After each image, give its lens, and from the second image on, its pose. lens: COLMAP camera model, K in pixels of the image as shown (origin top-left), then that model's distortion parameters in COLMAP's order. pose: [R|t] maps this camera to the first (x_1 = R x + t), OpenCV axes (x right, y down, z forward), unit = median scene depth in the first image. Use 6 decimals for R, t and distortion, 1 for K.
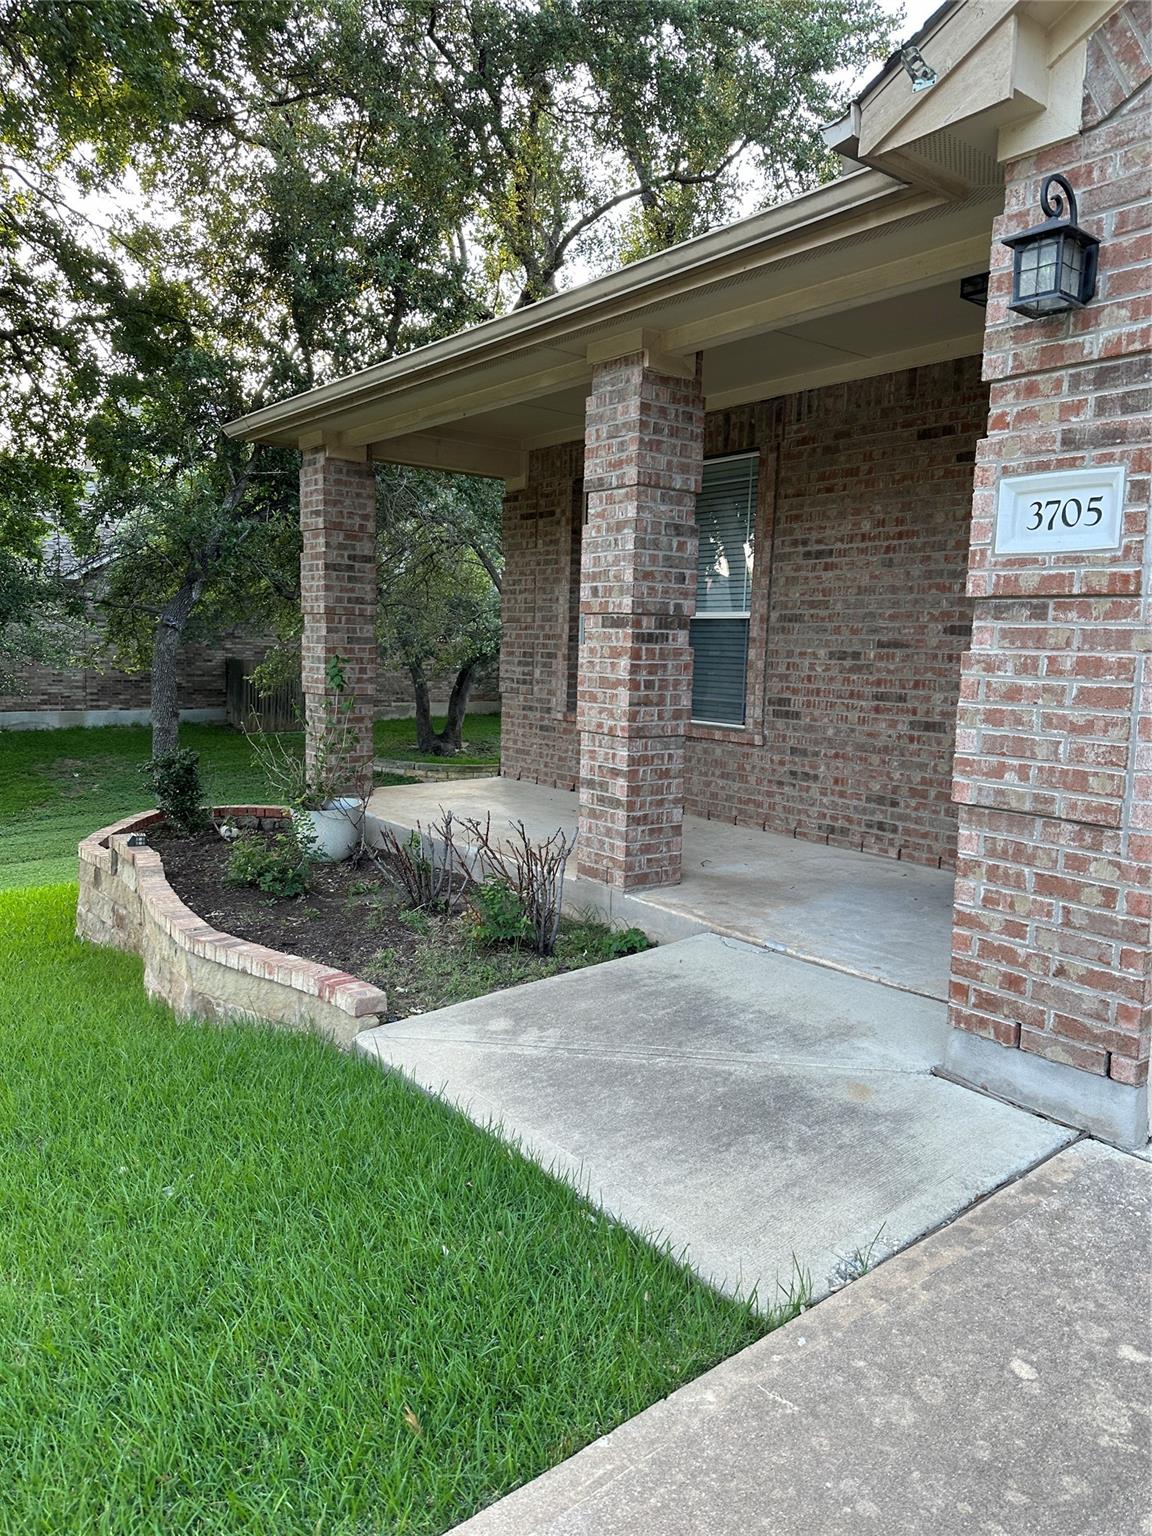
lens RADIAL K [[1100.4, 0, 576.0], [0, 1100.4, 768.0], [0, 0, 1]] dist [0.147350, -0.002259]
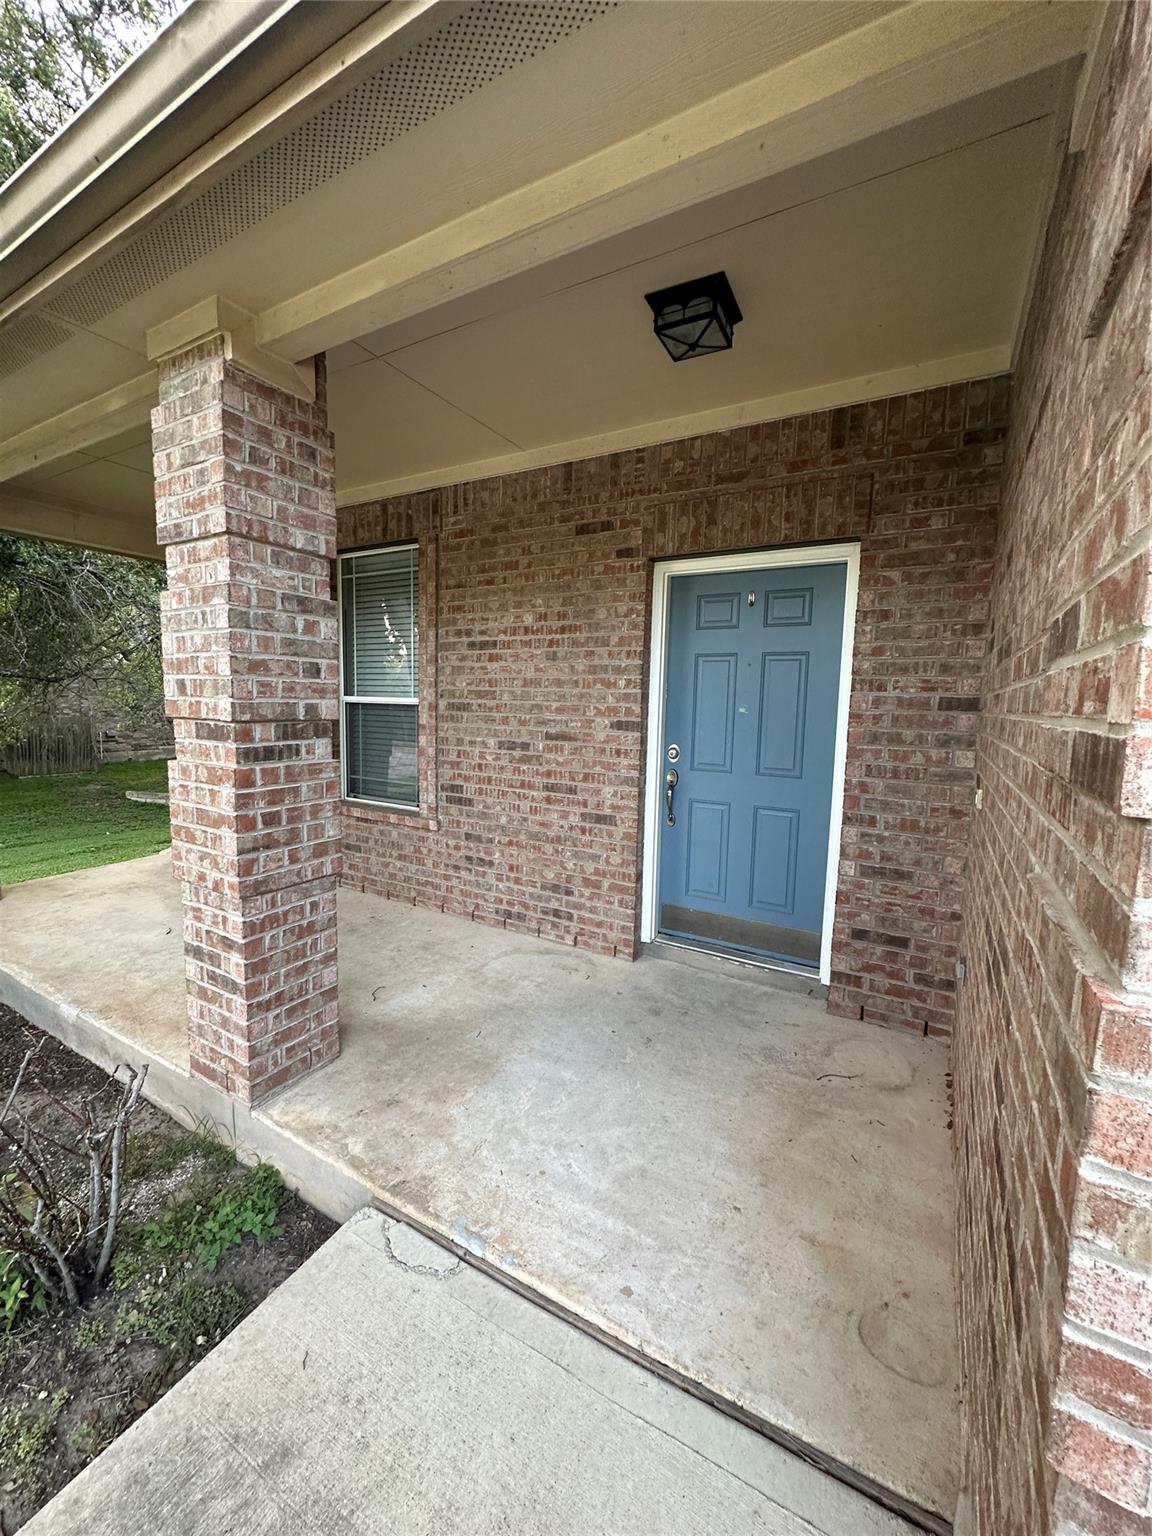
lens RADIAL K [[614.7, 0, 576.0], [0, 614.7, 768.0], [0, 0, 1]] dist [-0.002551, 0.000357]
pose [[0.926111, -0.046651, 0.374355, 0.090358], [0.043808, 0.998910, 0.016107, -0.094407], [-0.374698, 0.001483, 0.927146, 0.496621]]
